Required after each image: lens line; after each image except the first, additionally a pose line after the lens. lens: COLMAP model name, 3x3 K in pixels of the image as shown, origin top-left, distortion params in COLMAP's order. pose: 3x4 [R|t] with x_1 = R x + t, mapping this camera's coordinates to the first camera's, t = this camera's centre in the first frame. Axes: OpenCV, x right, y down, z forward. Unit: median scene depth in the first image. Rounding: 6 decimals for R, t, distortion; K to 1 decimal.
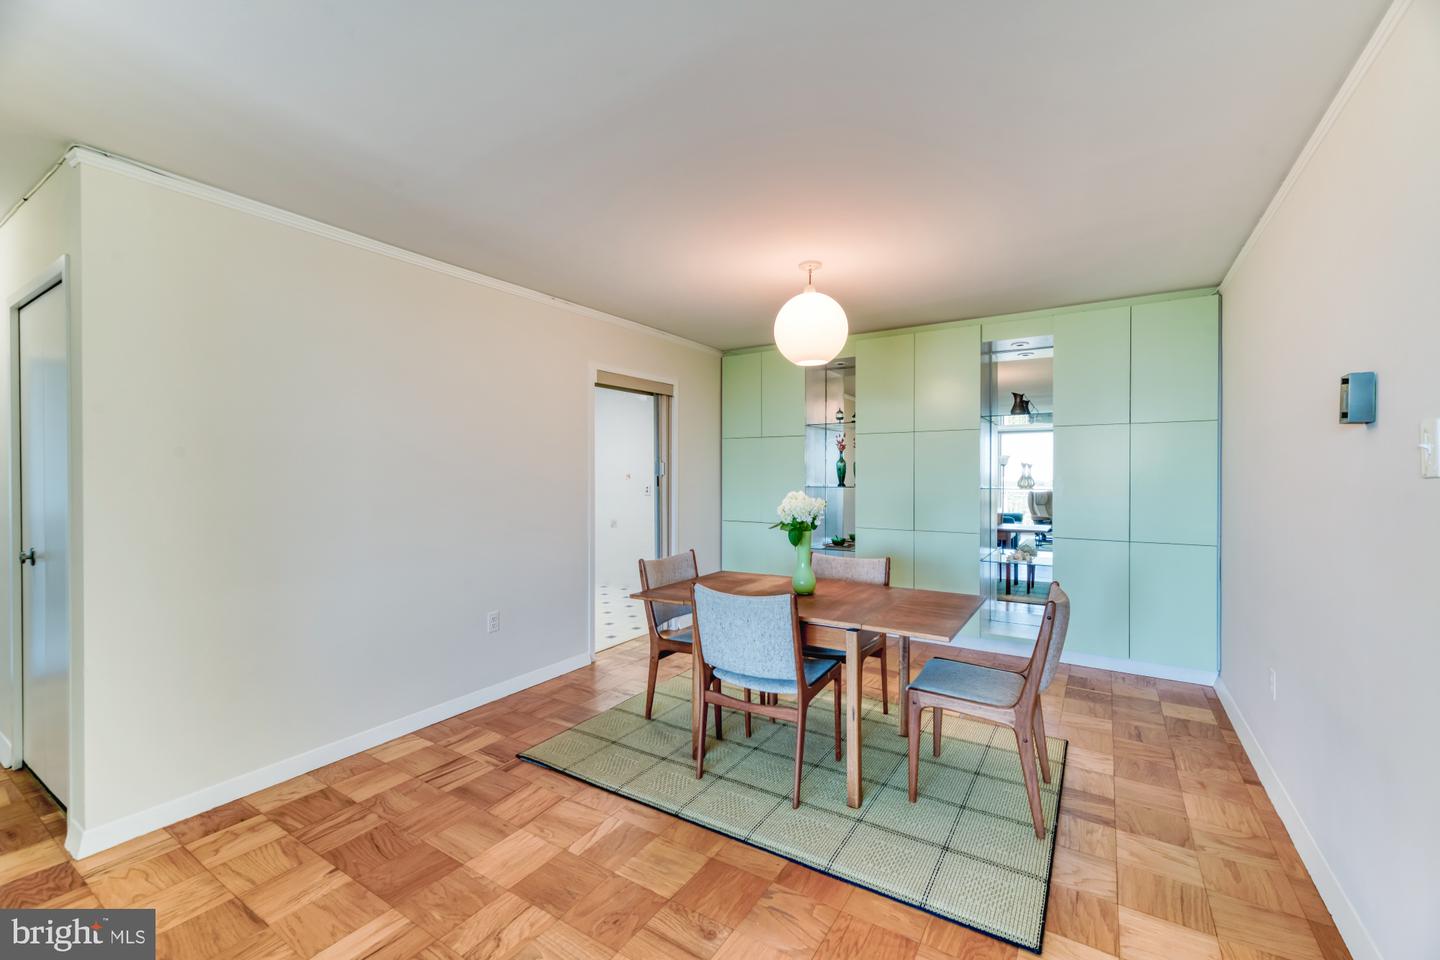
lens RADIAL K [[594.1, 0, 736.2], [0, 594.1, 478.1], [0, 0, 1]] dist [0.002067, 0.000130]
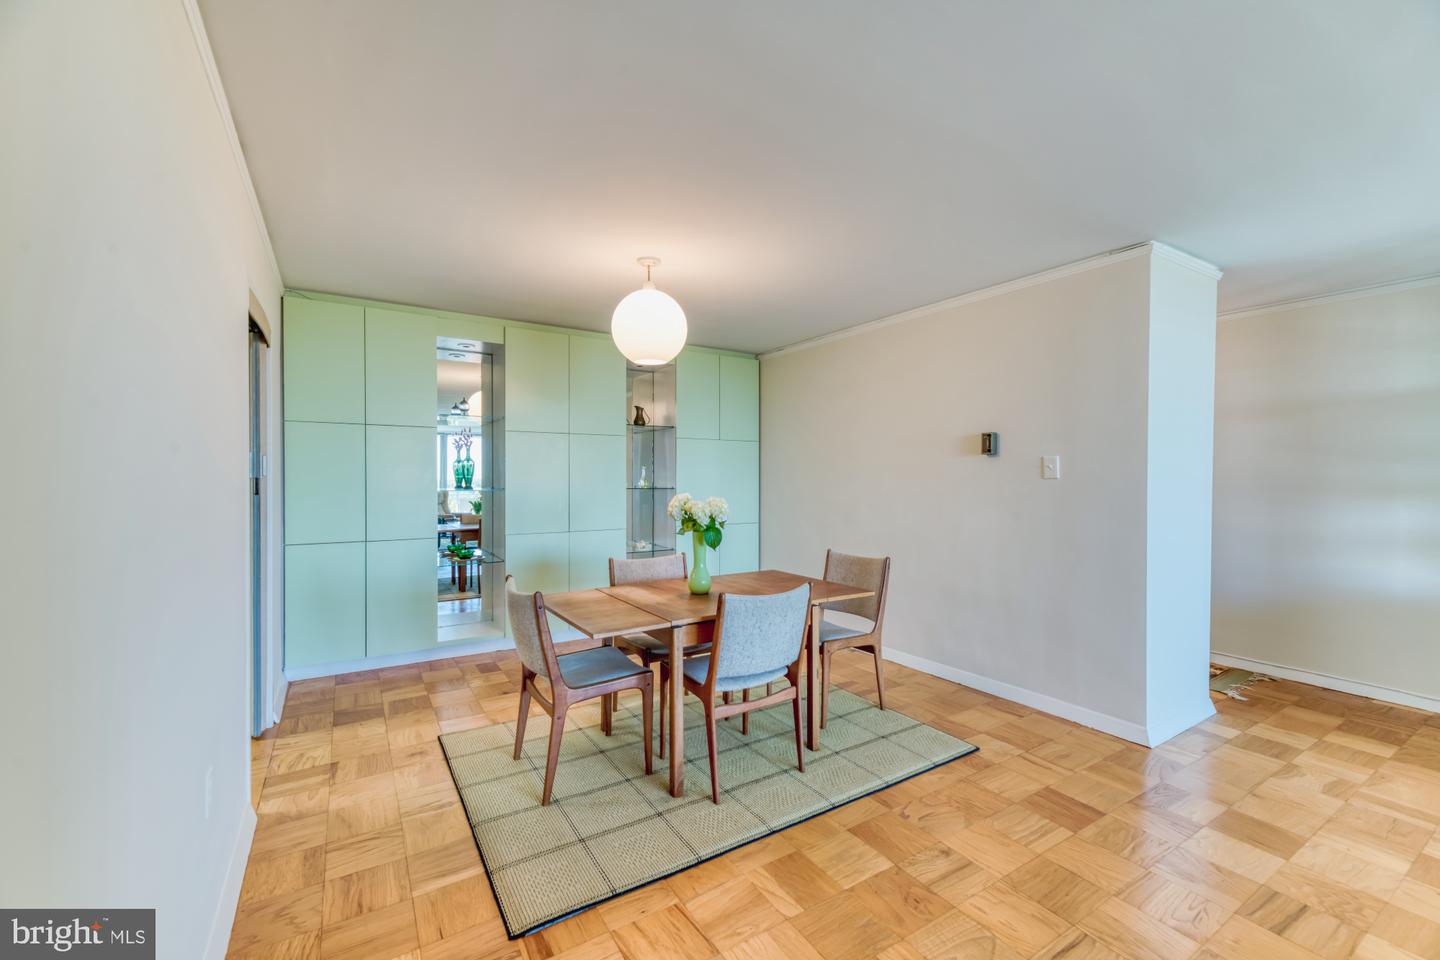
lens RADIAL K [[594.1, 0, 736.2], [0, 594.1, 478.1], [0, 0, 1]] dist [0.002067, 0.000130]
pose [[0.428218, -0.005185, 0.903661, -0.792714], [0.003541, 0.999985, 0.004060, -0.007703], [-0.903669, 0.001461, 0.428230, 0.511658]]
